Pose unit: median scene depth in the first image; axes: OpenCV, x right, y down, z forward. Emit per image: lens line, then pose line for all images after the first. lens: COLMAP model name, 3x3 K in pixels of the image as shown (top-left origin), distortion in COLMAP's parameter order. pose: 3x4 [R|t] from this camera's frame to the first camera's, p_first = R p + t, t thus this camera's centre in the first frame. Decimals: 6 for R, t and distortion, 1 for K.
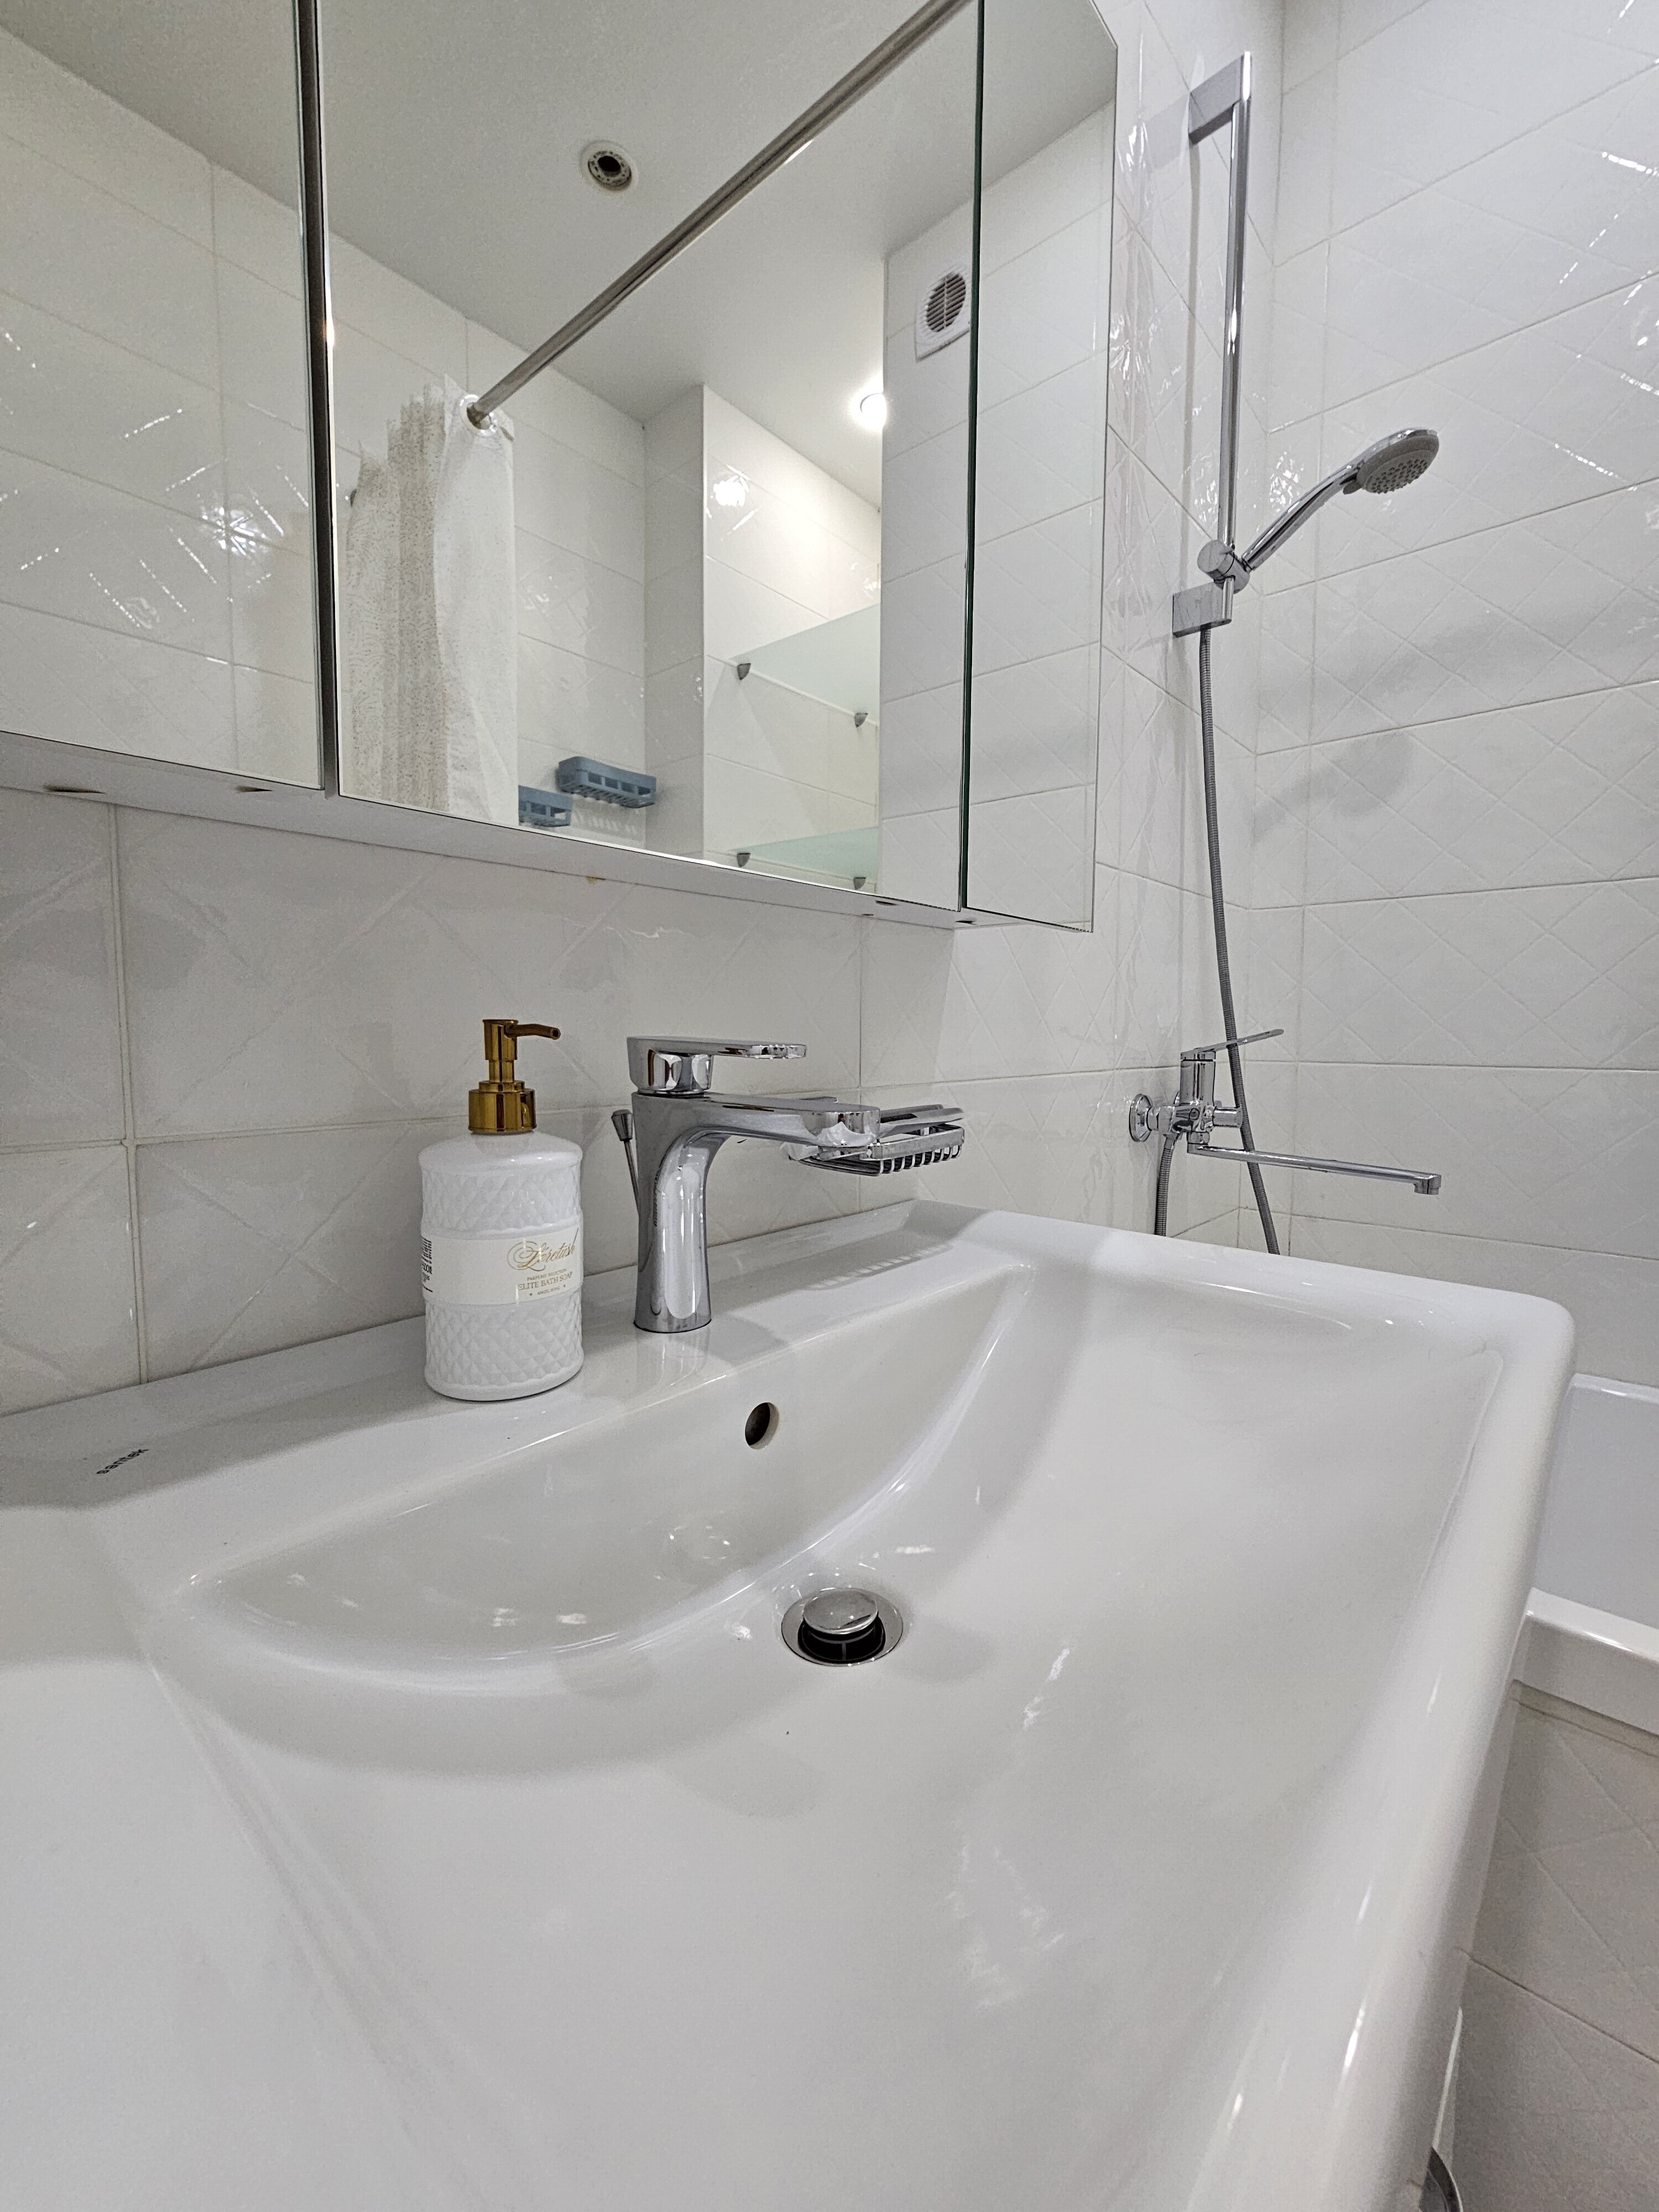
lens RADIAL K [[904.9, 0, 840.3], [0, 904.9, 1107.4], [0, 0, 1]] dist [-0.009524, 0.003186]
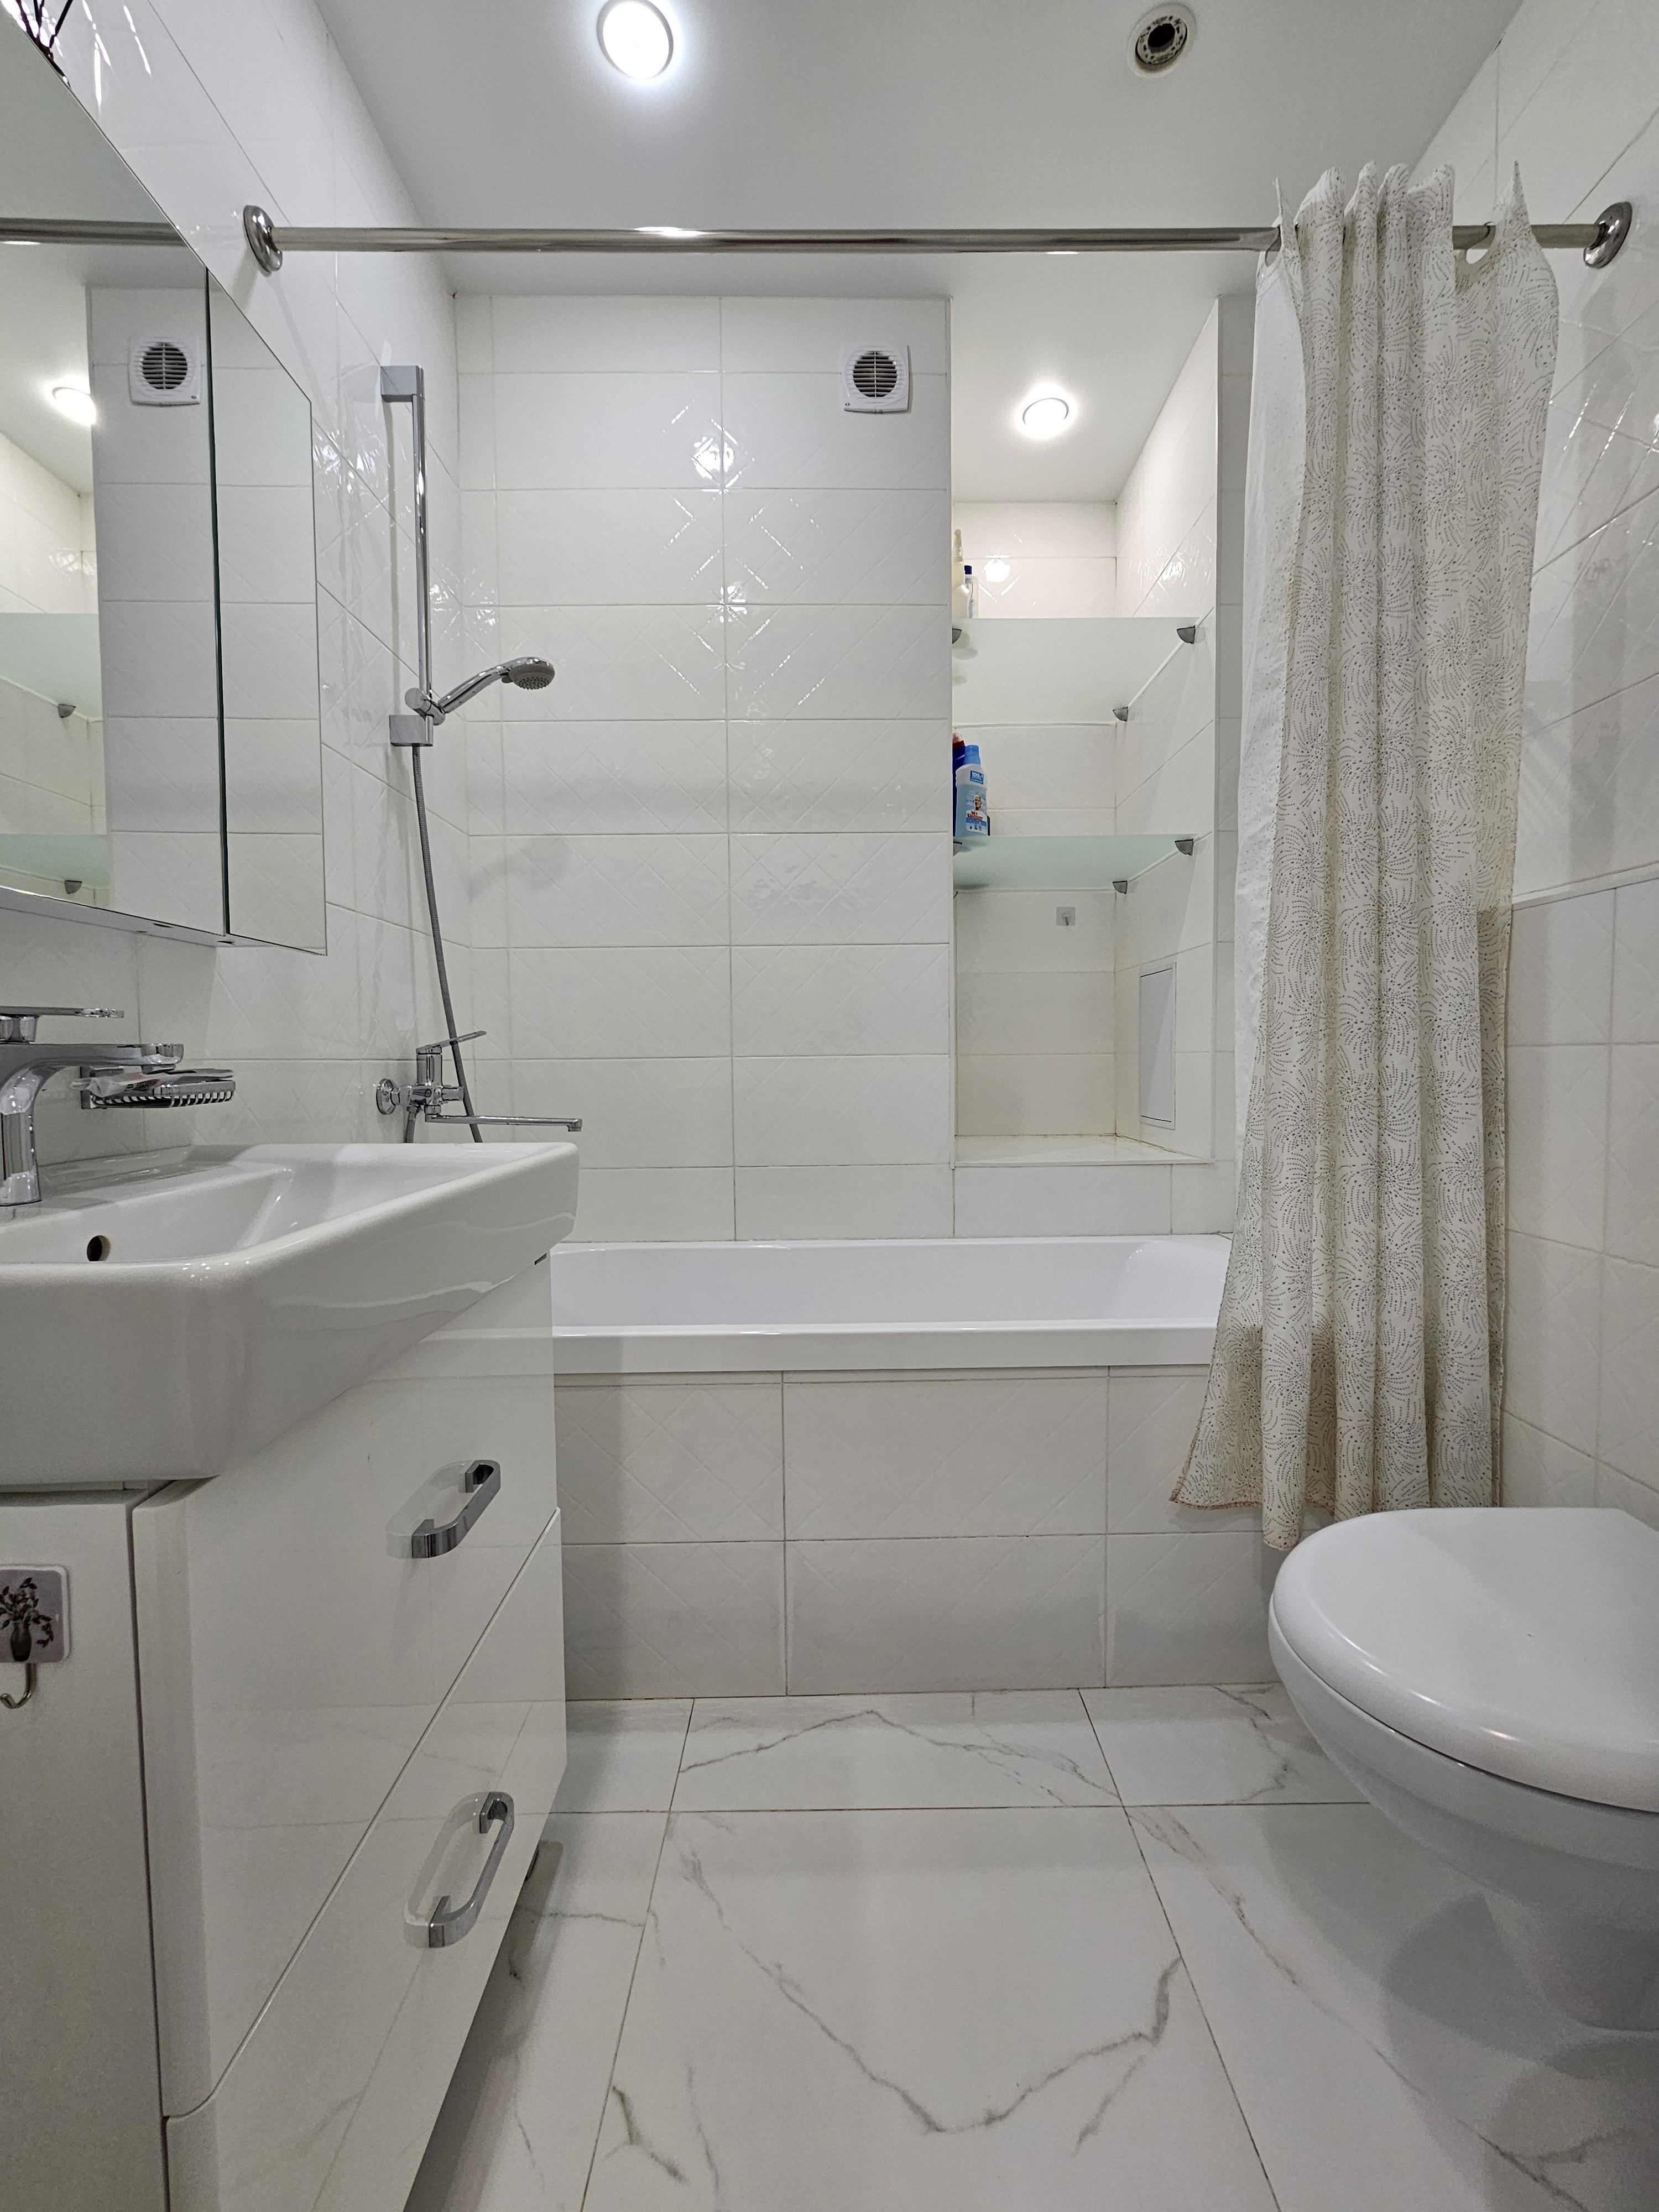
lens RADIAL K [[904.9, 0, 840.3], [0, 904.9, 1107.4], [0, 0, 1]] dist [-0.009524, 0.003186]
pose [[0.736759, -0.043031, 0.674785, -0.076924], [0.067644, 0.997657, -0.010235, 0.087415], [-0.672764, 0.053186, 0.737943, -0.444293]]
